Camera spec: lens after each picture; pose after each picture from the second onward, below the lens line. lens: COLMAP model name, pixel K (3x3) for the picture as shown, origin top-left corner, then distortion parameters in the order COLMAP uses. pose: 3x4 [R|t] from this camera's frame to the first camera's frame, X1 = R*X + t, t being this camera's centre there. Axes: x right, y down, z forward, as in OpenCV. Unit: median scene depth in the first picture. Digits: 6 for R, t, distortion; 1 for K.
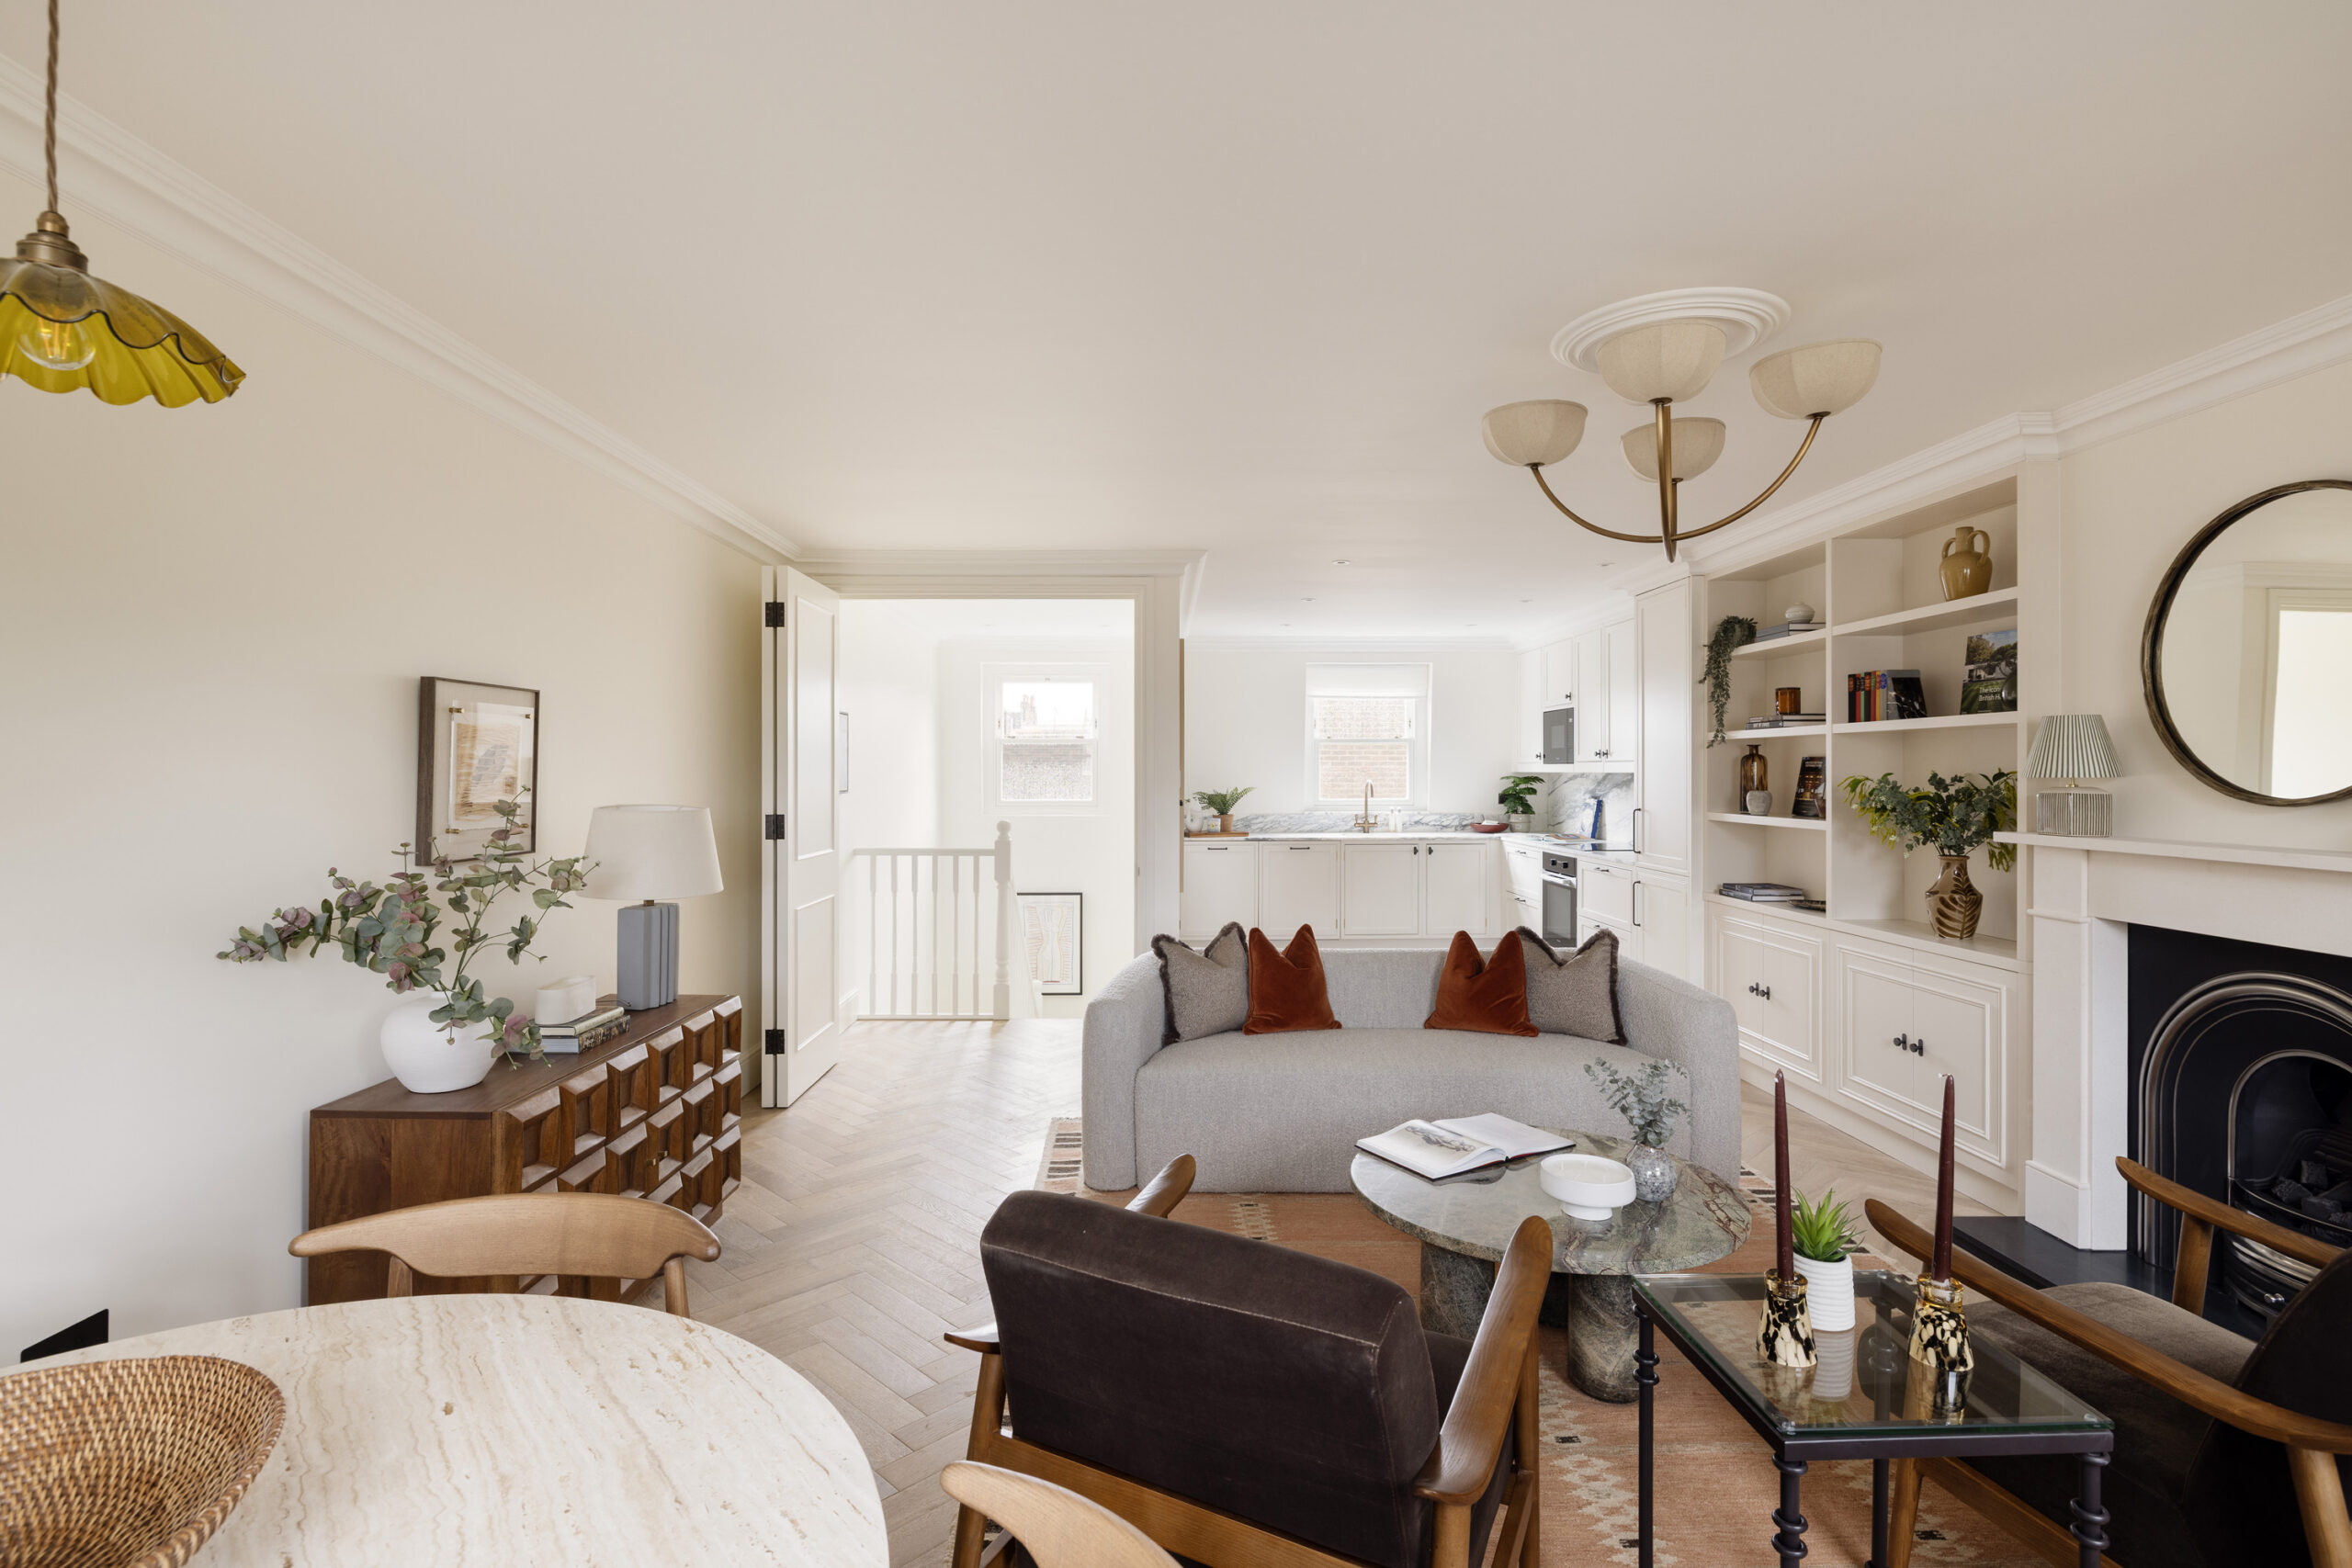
lens RADIAL K [[1148.1, 0, 1155.7], [0, 1148.1, 766.4], [0, 0, 1]] dist [0.003105, 0.000261]
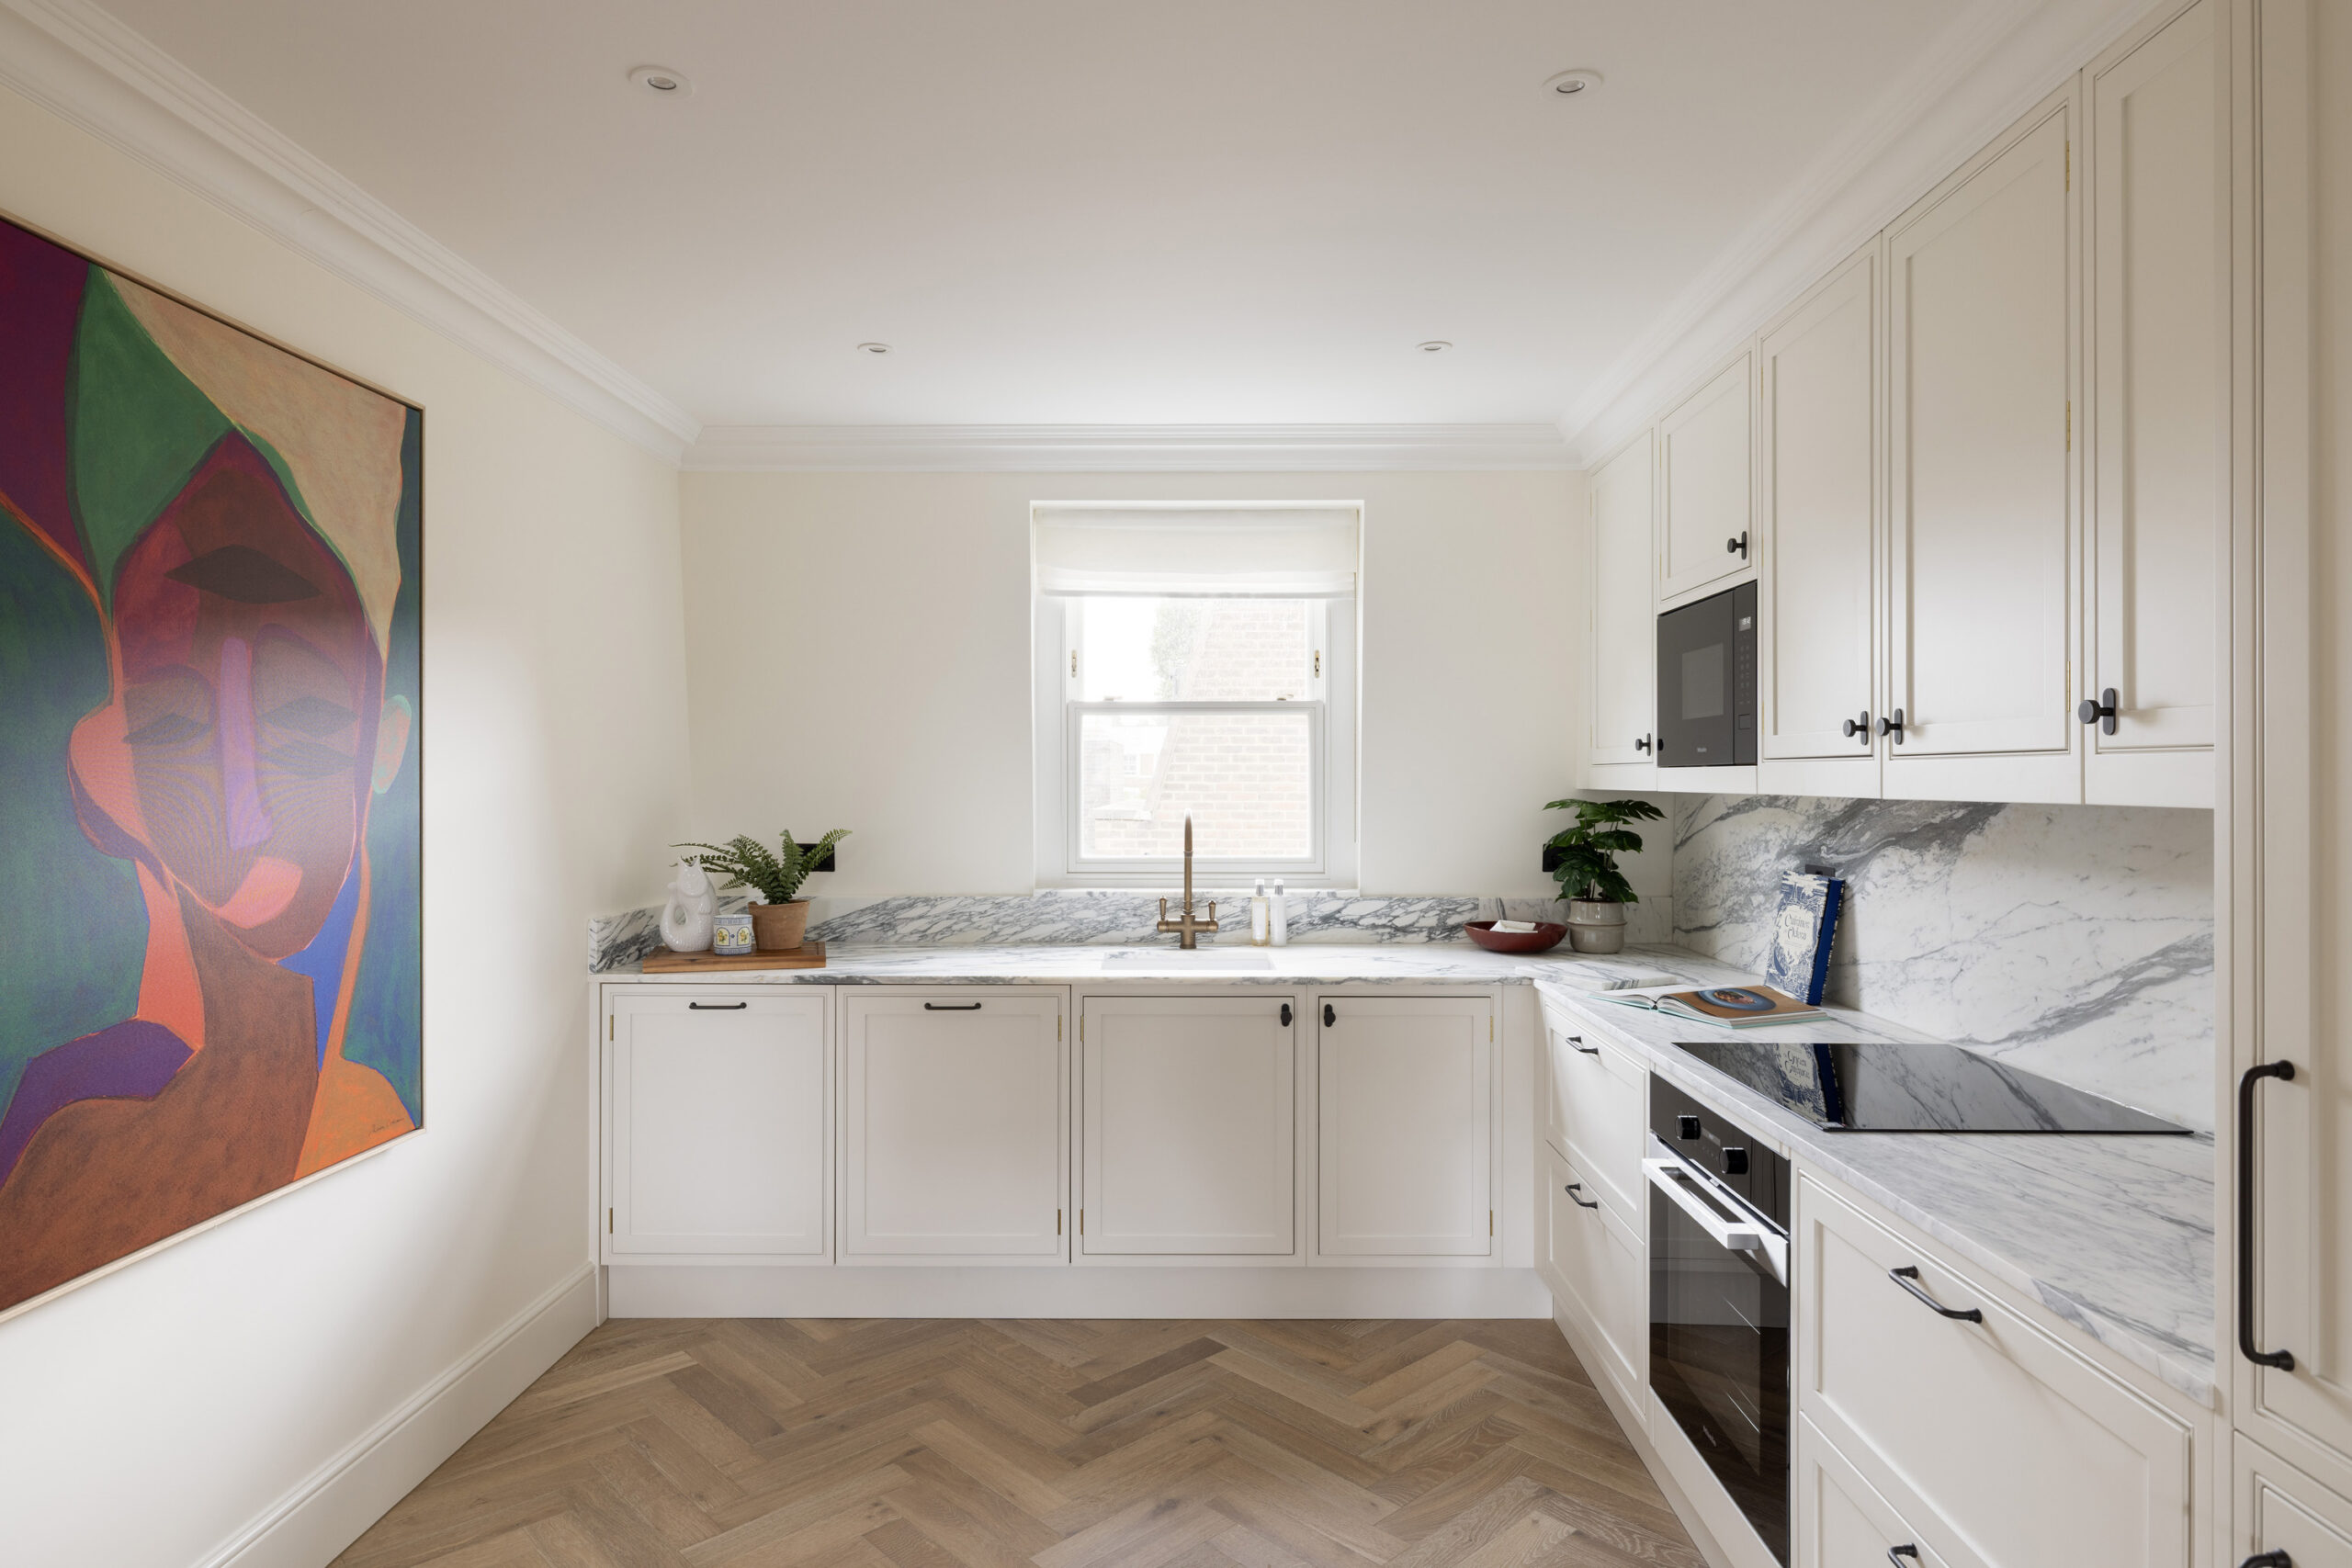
lens RADIAL K [[1340.2, 0, 1176.4], [0, 1340.2, 764.8], [0, 0, 1]] dist [0.005446, -0.000511]
pose [[0.999597, 0.005260, -0.027884, 0.236822], [-0.005419, 0.999969, -0.005625, 0.000207], [0.027853, 0.005774, 0.999595, 0.689596]]
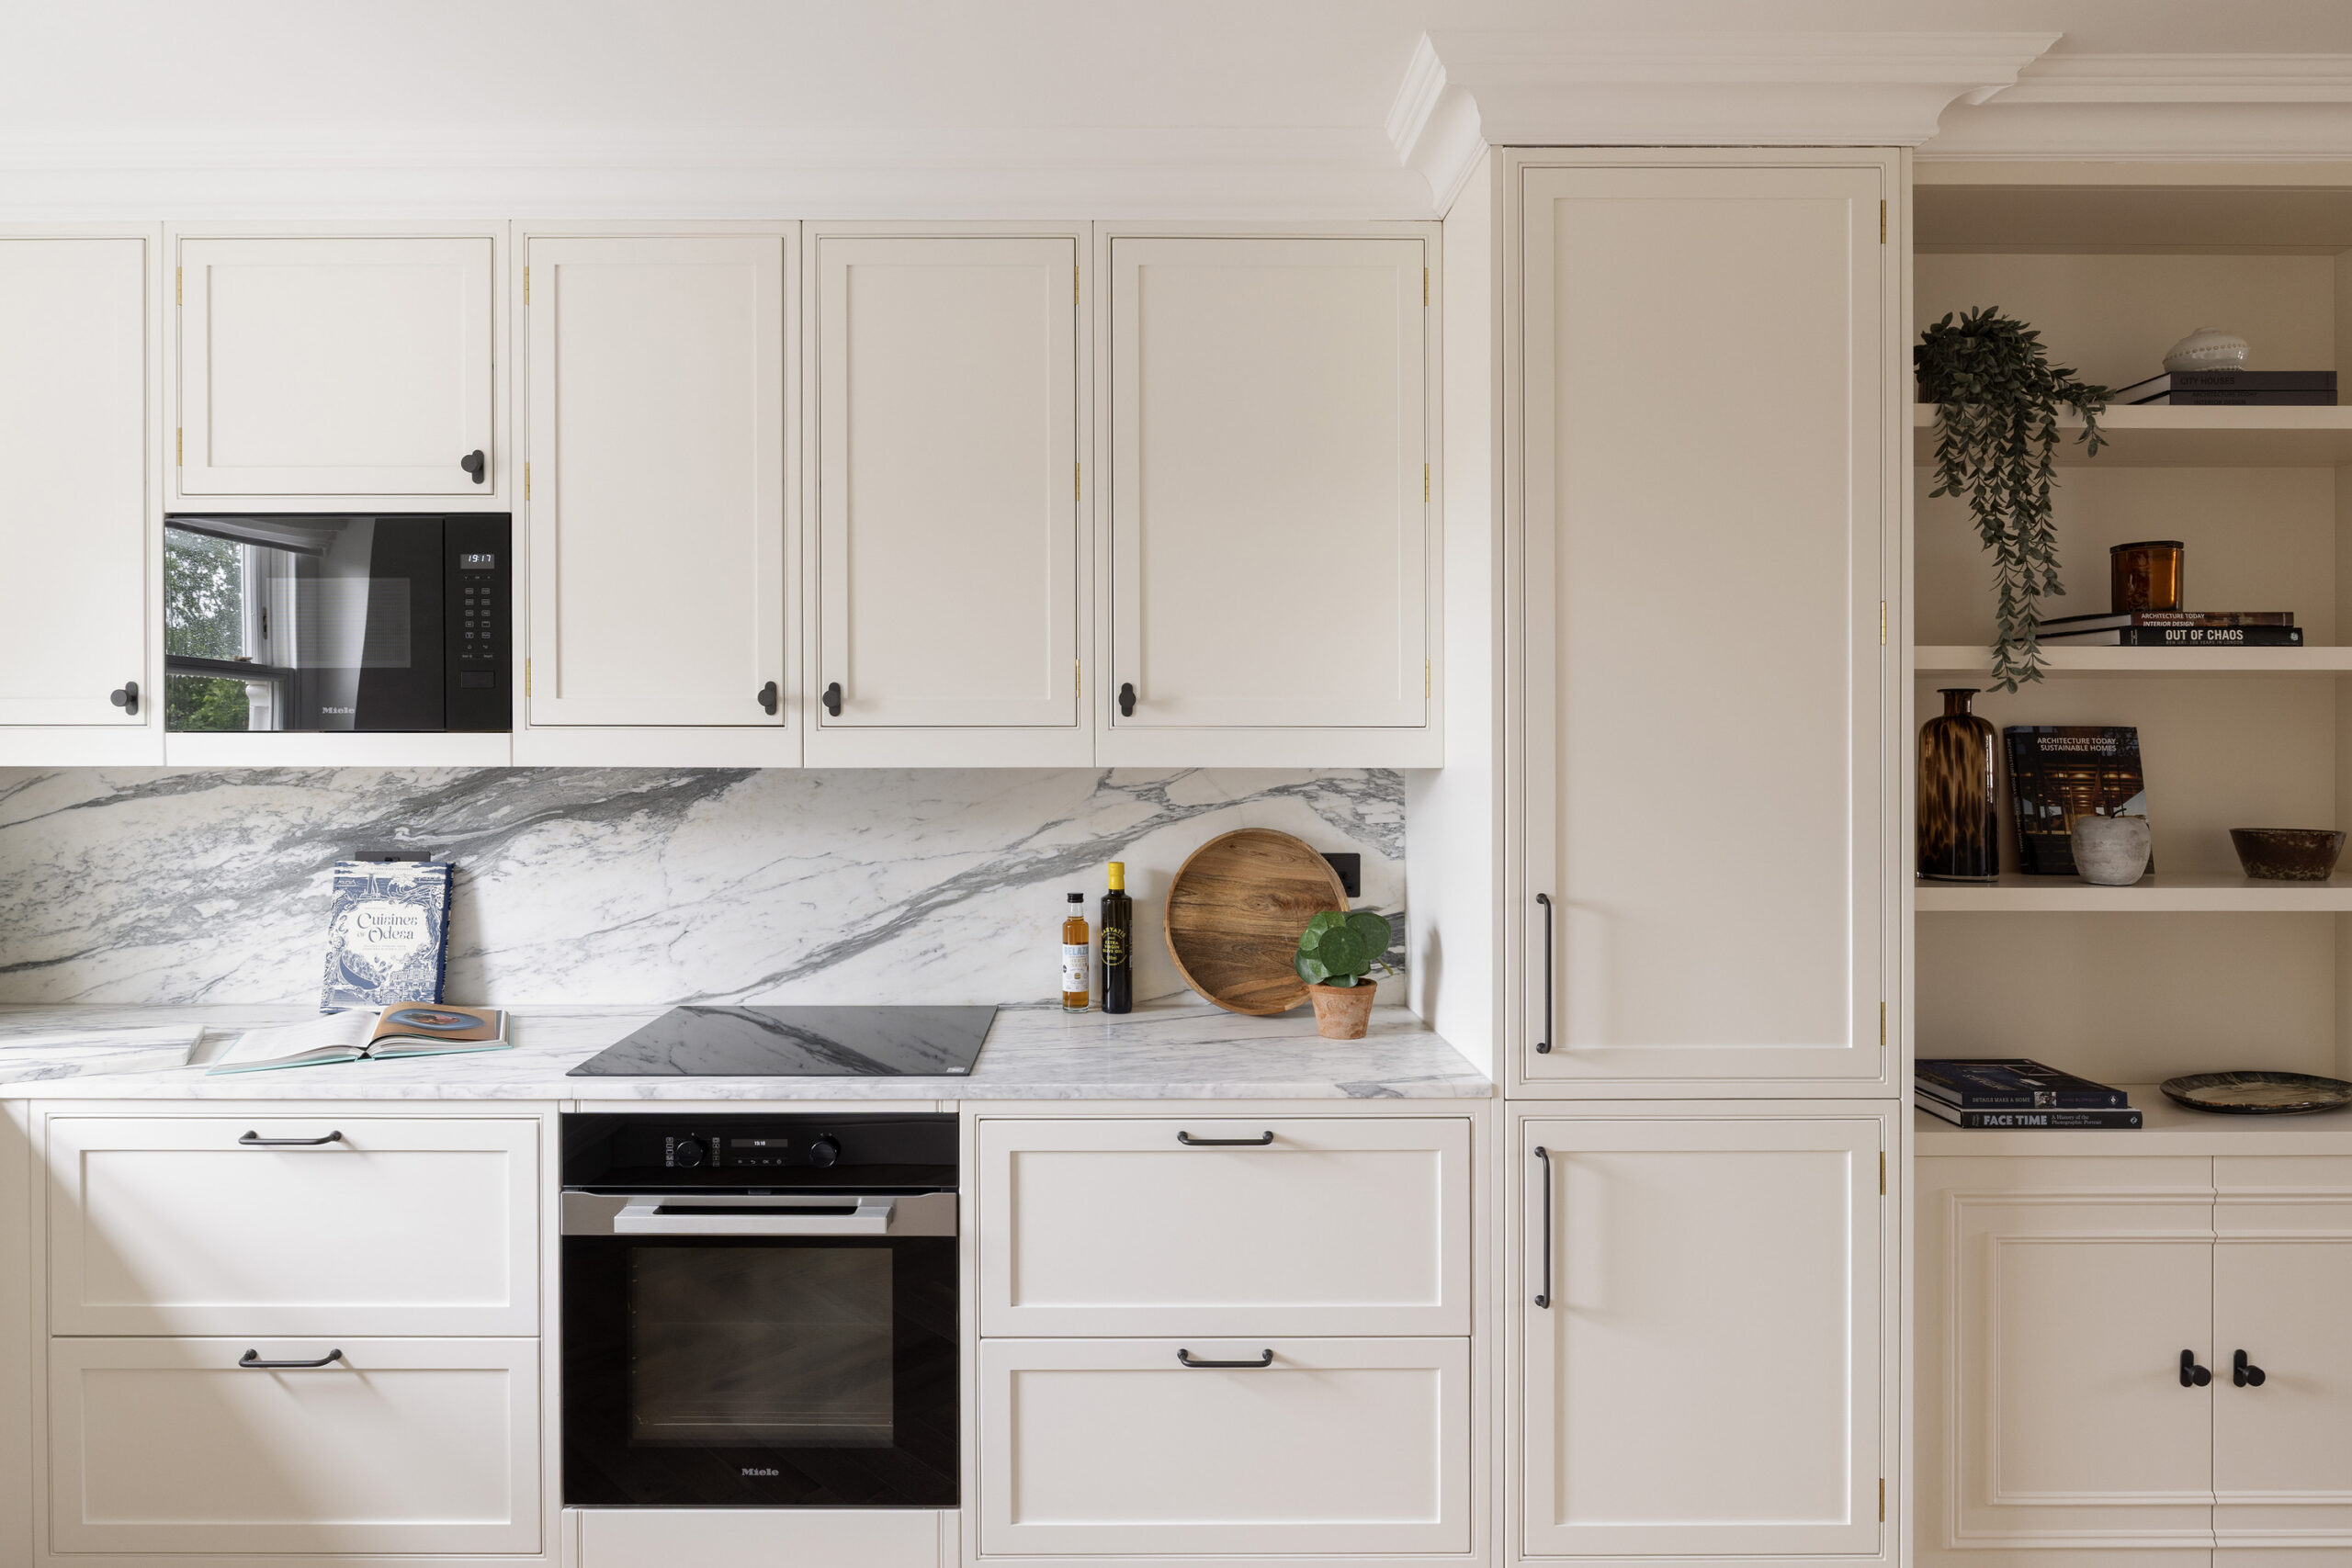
lens RADIAL K [[1301.3, 0, 1124.2], [0, 1301.3, 759.9], [0, 0, 1]] dist [-0.006408, -0.001095]
pose [[0.004421, -0.008549, 0.999954, 0.080514], [-0.003577, 0.999957, 0.008564, 0.000627], [-0.999984, -0.003615, 0.004390, 0.925580]]
